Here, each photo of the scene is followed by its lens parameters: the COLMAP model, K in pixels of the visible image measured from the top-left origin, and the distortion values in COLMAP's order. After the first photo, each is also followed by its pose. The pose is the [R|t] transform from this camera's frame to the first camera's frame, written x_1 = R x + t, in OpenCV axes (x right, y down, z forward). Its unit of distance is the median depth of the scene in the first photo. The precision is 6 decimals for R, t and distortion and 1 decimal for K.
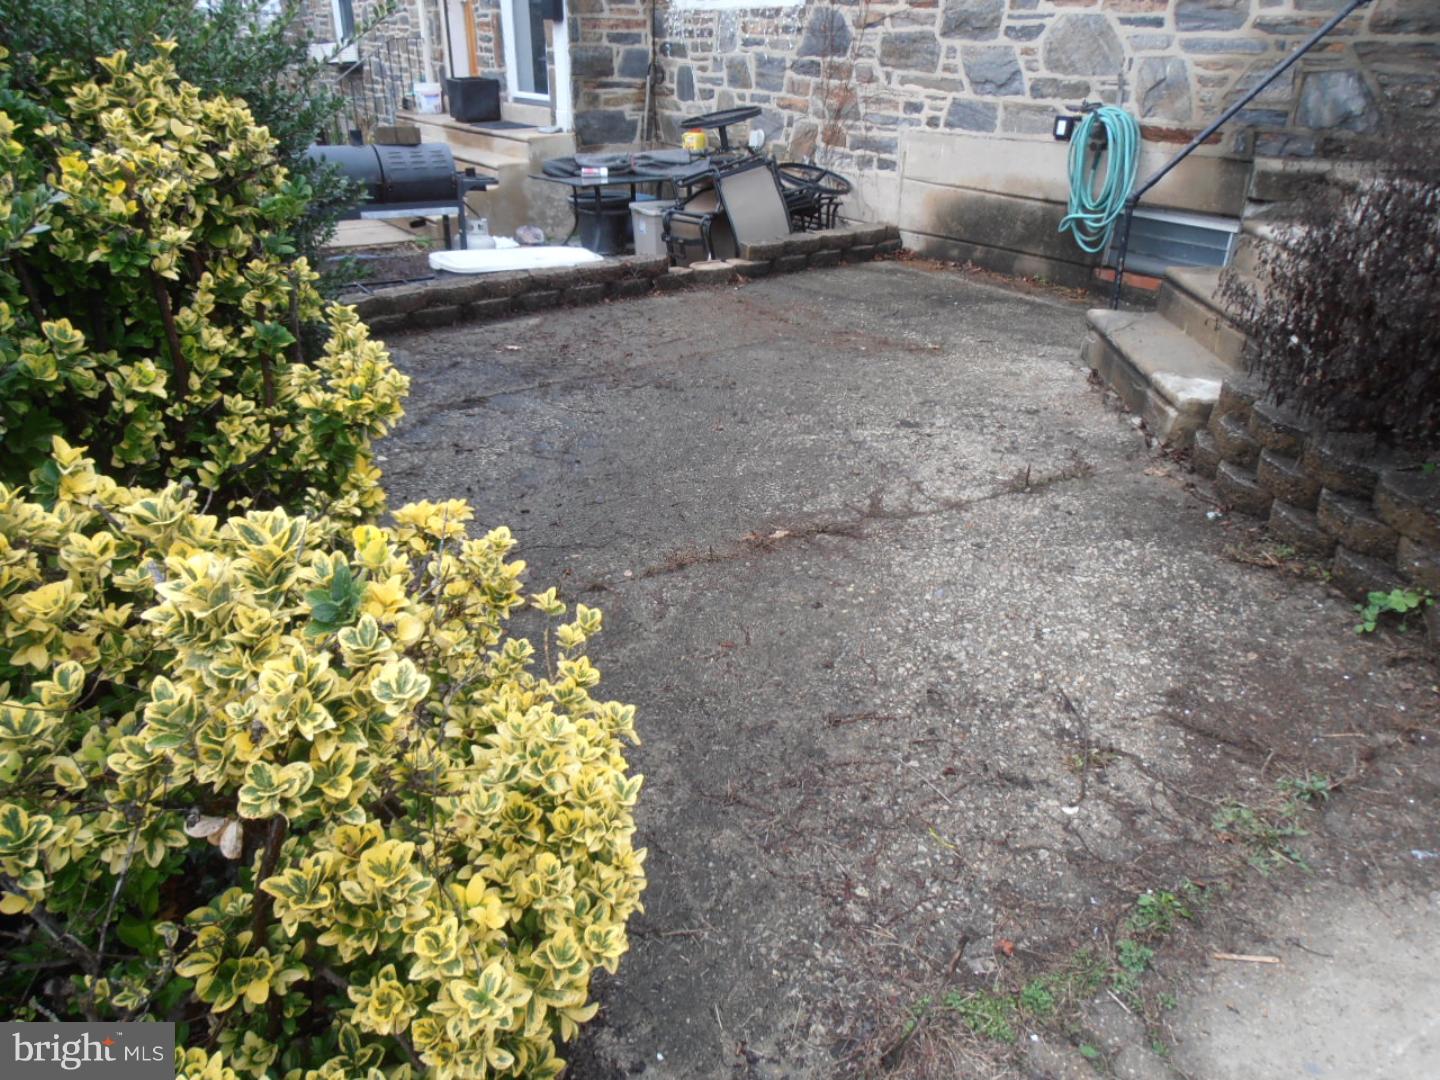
lens RADIAL K [[1010.4, 0, 716.2], [0, 1010.4, 534.0], [0, 0, 1]] dist [-0.017150, 0.010066]
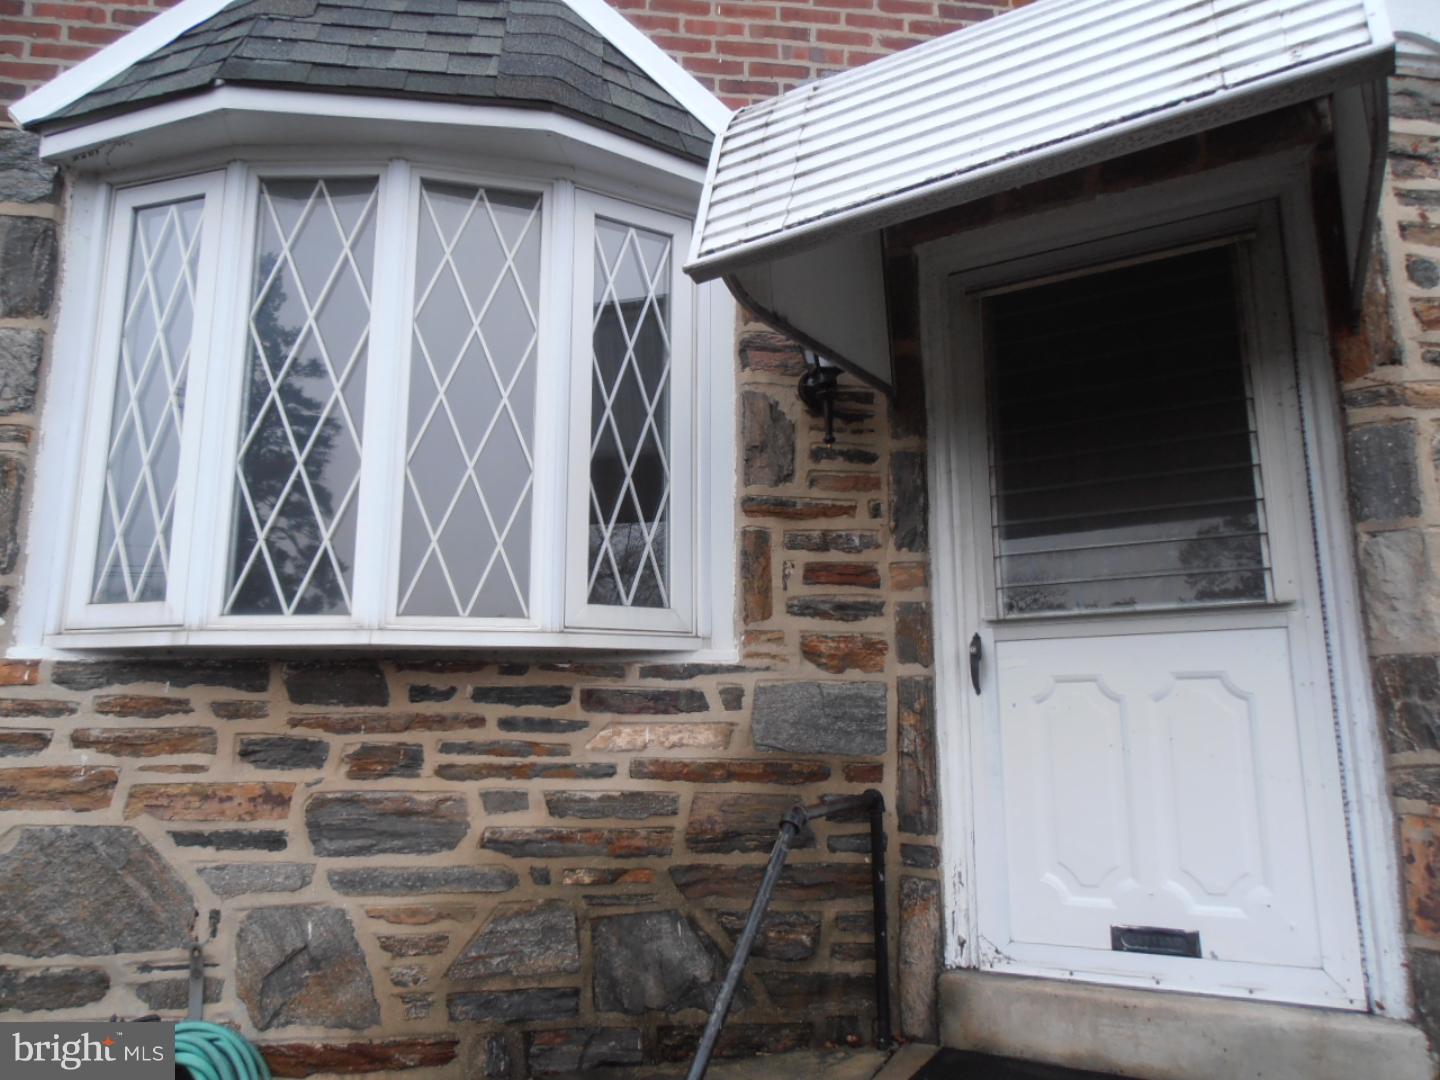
lens RADIAL K [[1010.4, 0, 728.8], [0, 1010.4, 541.3], [0, 0, 1]] dist [-0.017150, 0.010066]
pose [[0.434262, 0.159669, 0.886523, 0.058998], [0.403949, 0.845141, -0.350089, -0.295564], [-0.805134, 0.510141, 0.302515, 0.474396]]
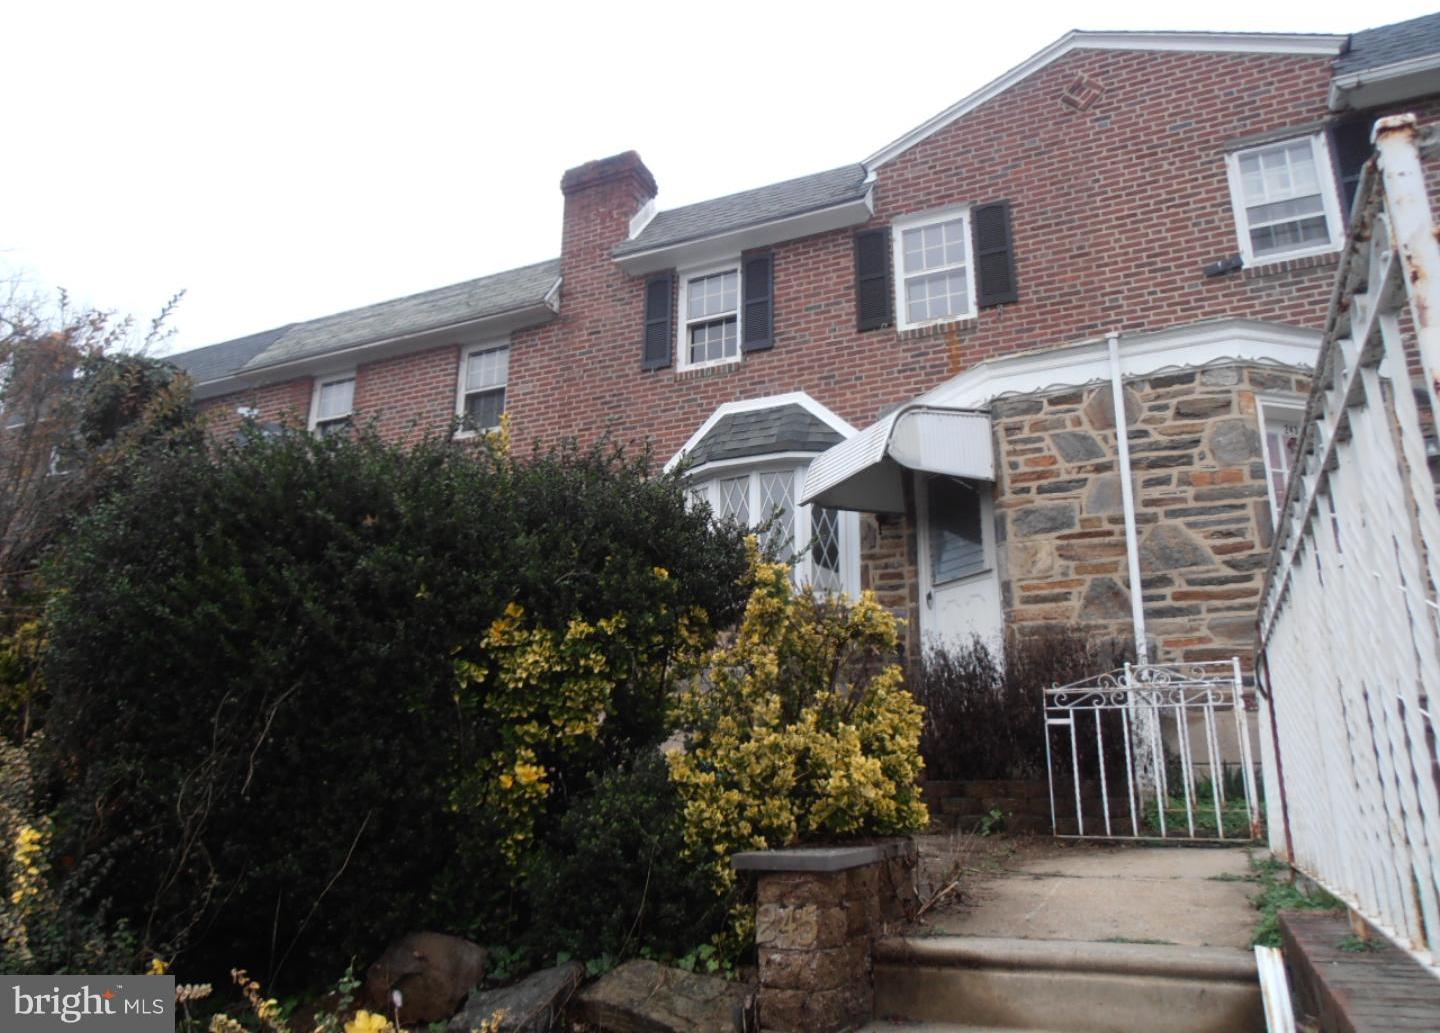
lens RADIAL K [[1010.1, 0, 720.4], [0, 1010.1, 493.4], [0, 0, 1]] dist [-0.010274, -0.005079]
pose [[0.853656, 0.156265, 0.496843, -0.427102], [0.222694, 0.752829, -0.619400, 0.301143], [-0.470829, 0.639398, 0.607858, -0.227527]]
